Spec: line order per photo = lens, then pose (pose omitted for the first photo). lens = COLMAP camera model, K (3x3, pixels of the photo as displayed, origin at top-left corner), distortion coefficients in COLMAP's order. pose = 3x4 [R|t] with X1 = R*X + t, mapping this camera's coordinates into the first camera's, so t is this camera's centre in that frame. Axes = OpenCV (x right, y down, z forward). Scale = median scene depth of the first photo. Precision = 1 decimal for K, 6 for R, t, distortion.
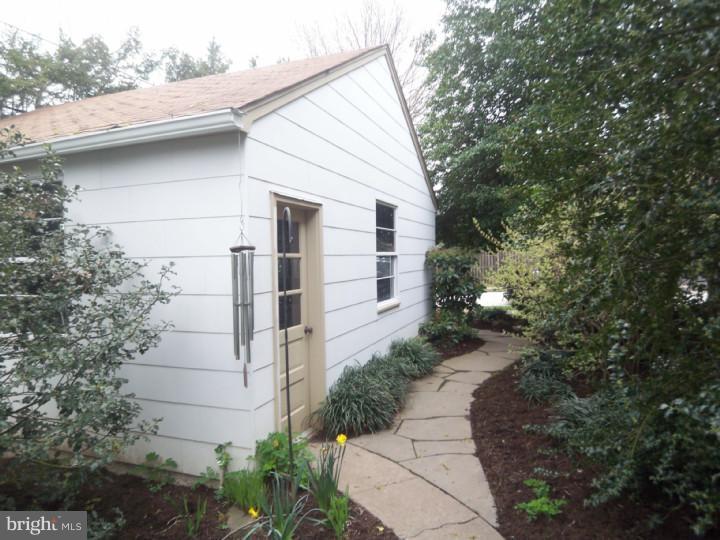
lens RADIAL K [[483.7, 0, 358.6], [0, 483.7, 270.0], [0, 0, 1]] dist [-0.014016, -0.010371]
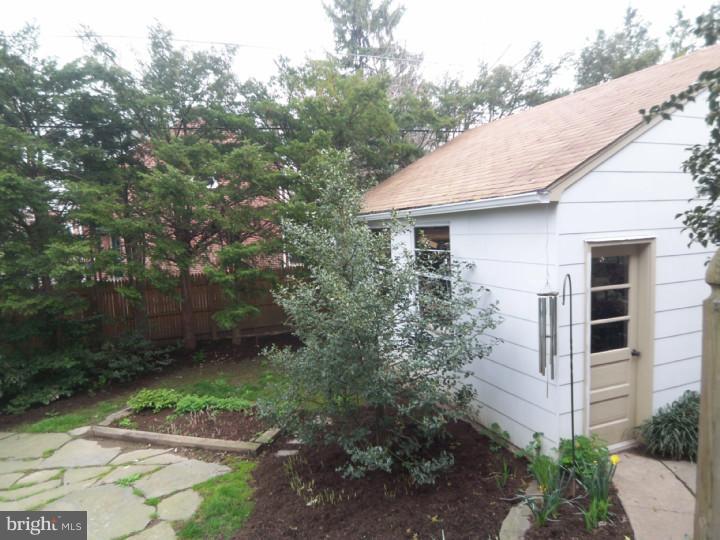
lens RADIAL K [[483.7, 0, 361.1], [0, 483.7, 271.0], [0, 0, 1]] dist [-0.014016, -0.010371]
pose [[0.664726, 0.055223, -0.745044, 0.340627], [0.009765, 0.996537, 0.082576, -0.188402], [0.747024, -0.062166, 0.661884, -0.209492]]
